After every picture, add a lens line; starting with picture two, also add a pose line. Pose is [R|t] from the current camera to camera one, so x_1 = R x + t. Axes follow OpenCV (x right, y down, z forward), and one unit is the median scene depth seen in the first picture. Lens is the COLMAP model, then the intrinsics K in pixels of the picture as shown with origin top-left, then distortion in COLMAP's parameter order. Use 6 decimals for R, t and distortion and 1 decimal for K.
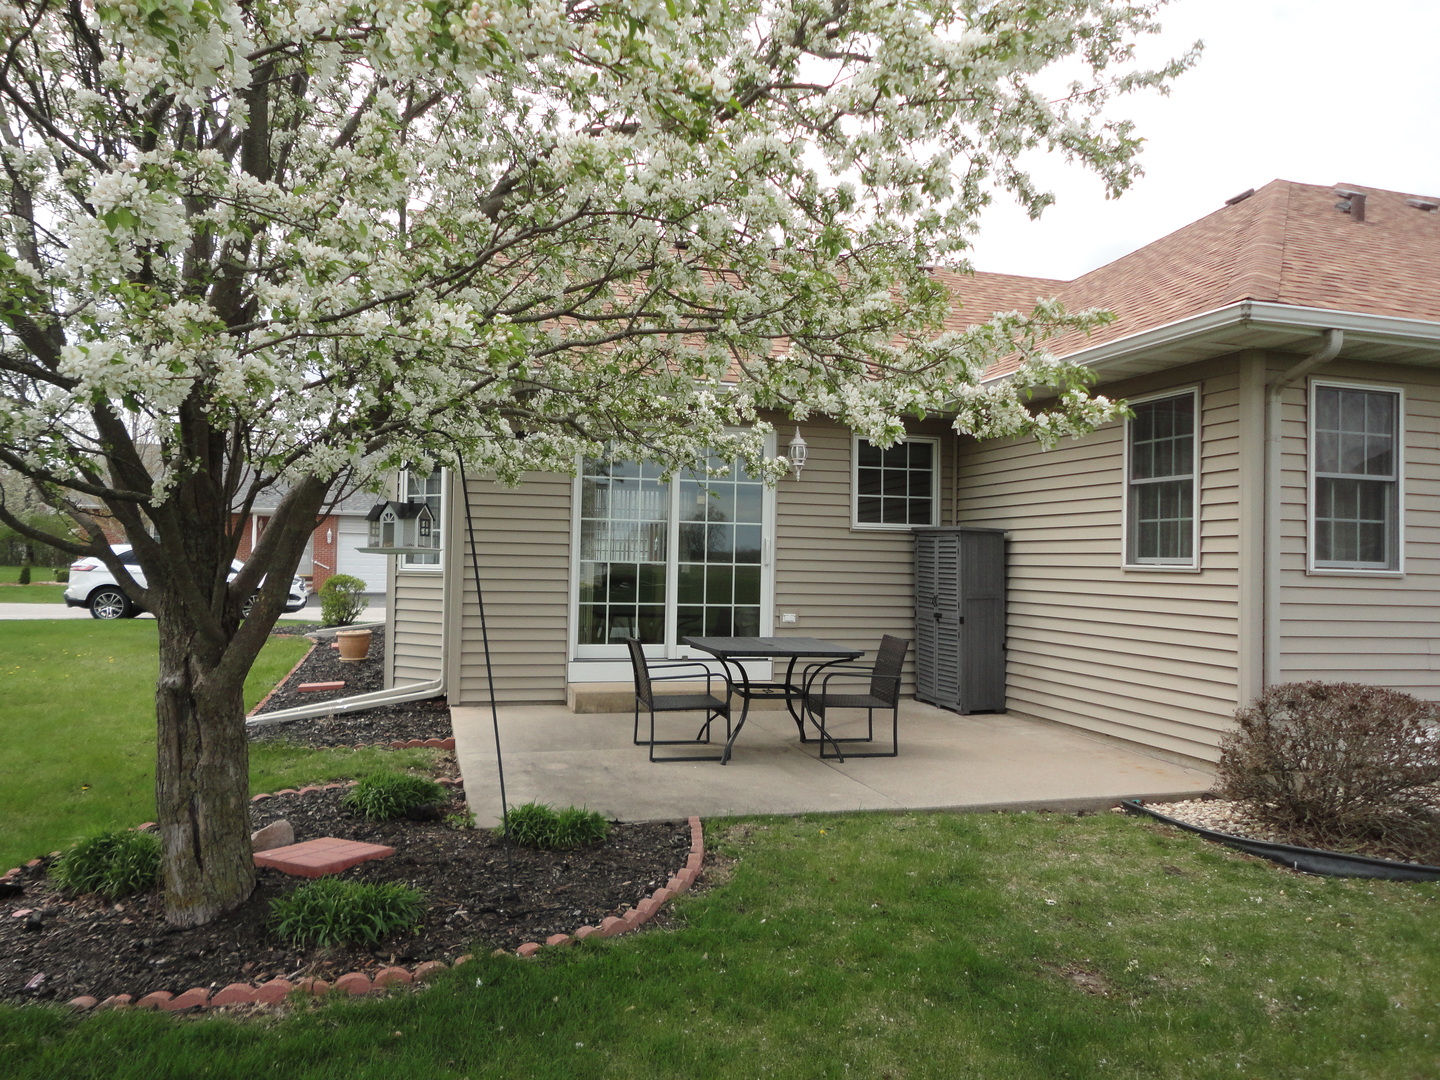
lens RADIAL K [[1031.7, 0, 720.5], [0, 1031.7, 532.7], [0, 0, 1]] dist [-0.011713, 0.002986]
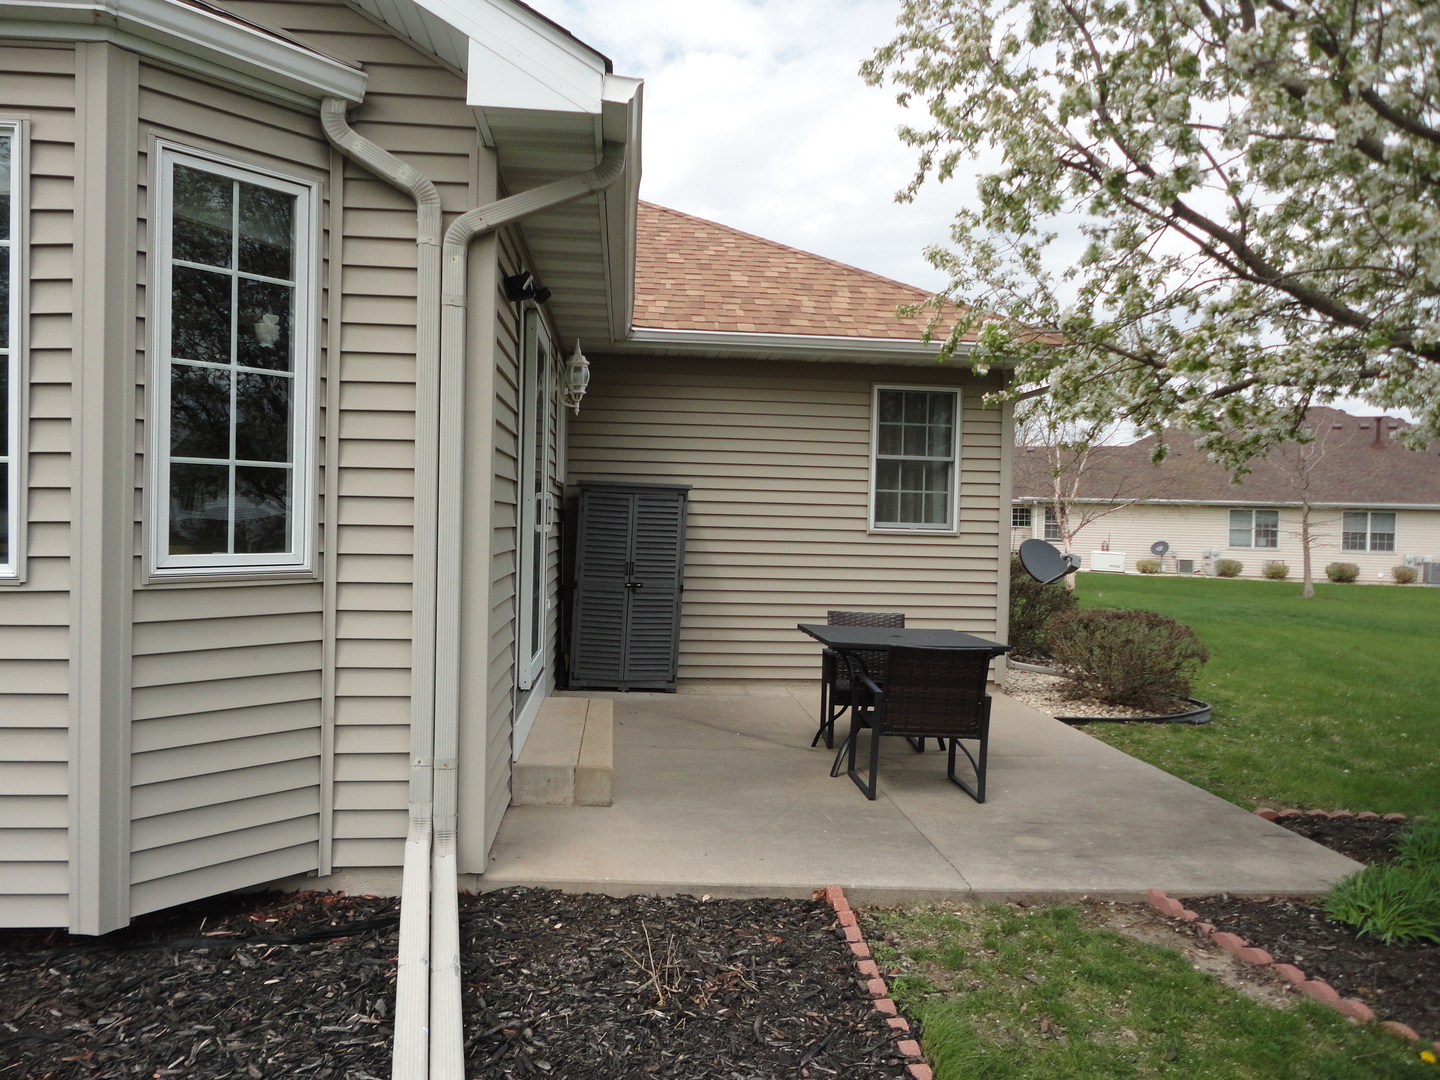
lens RADIAL K [[1031.7, 0, 720.5], [0, 1031.7, 532.7], [0, 0, 1]] dist [-0.011713, 0.002986]
pose [[0.186678, -0.023925, 0.982130, -0.788621], [-0.045491, 0.998421, 0.032969, 0.005865], [-0.981367, -0.050833, 0.185295, 0.979548]]
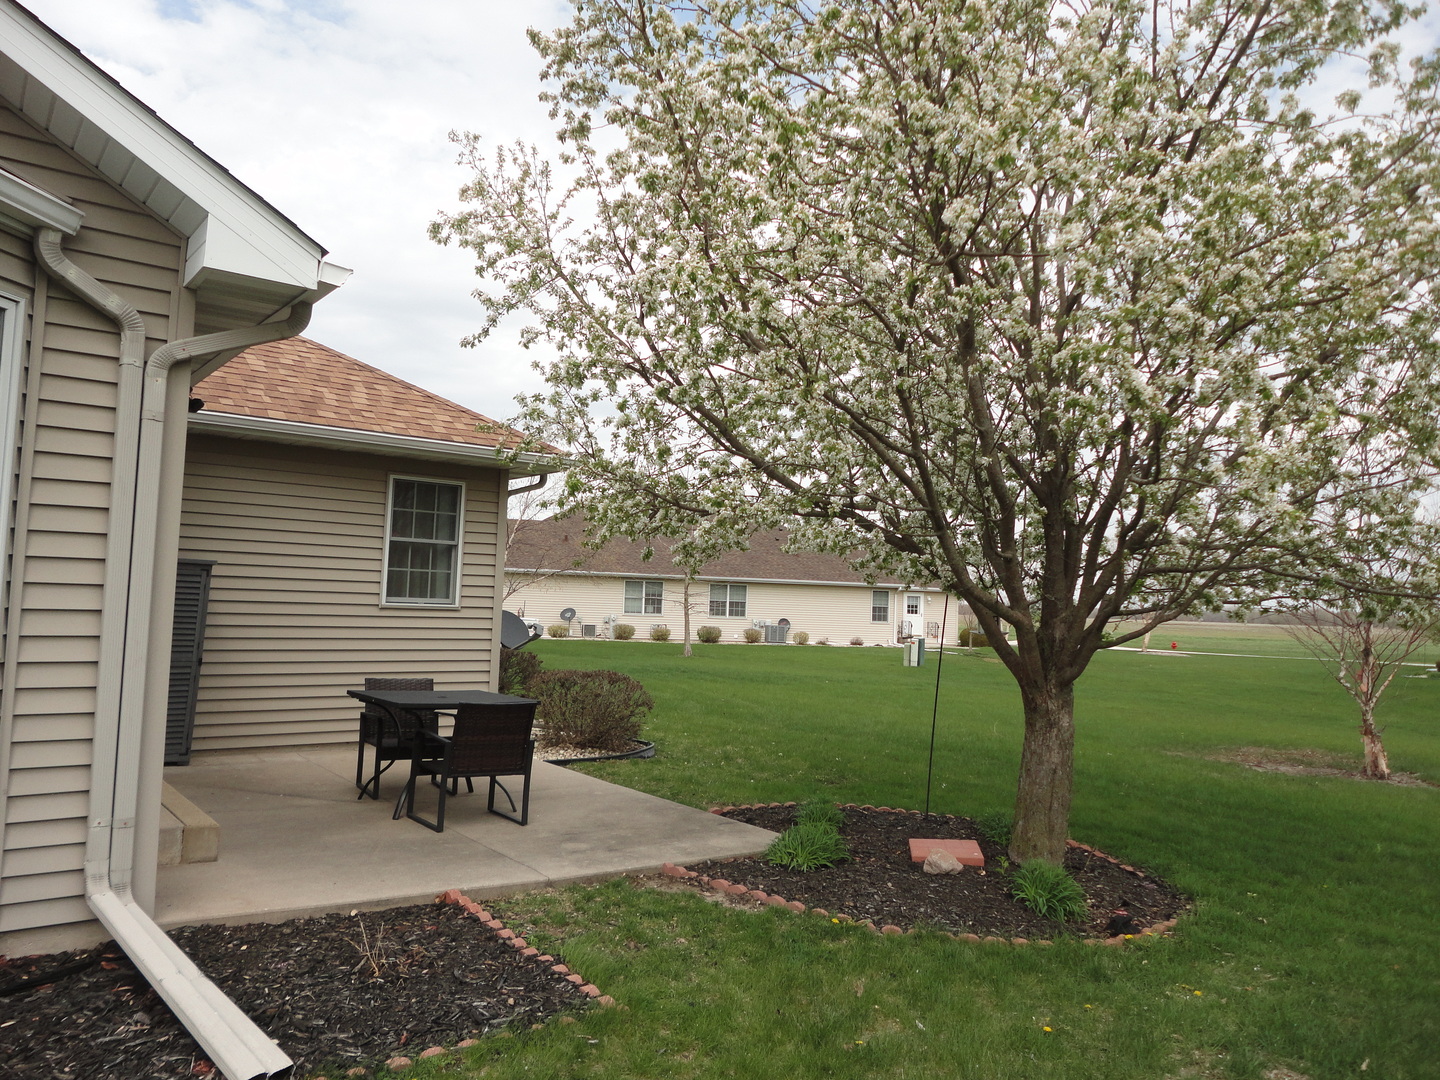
lens RADIAL K [[1040.6, 0, 720.0], [0, 1040.6, 540.0], [0, 0, 1]] dist [-0.043235, -0.000519]
pose [[-0.369324, 0.026931, 0.928910, -0.975819], [-0.060902, 0.996730, -0.053111, -0.003647], [-0.927303, -0.076187, -0.366476, 1.120638]]
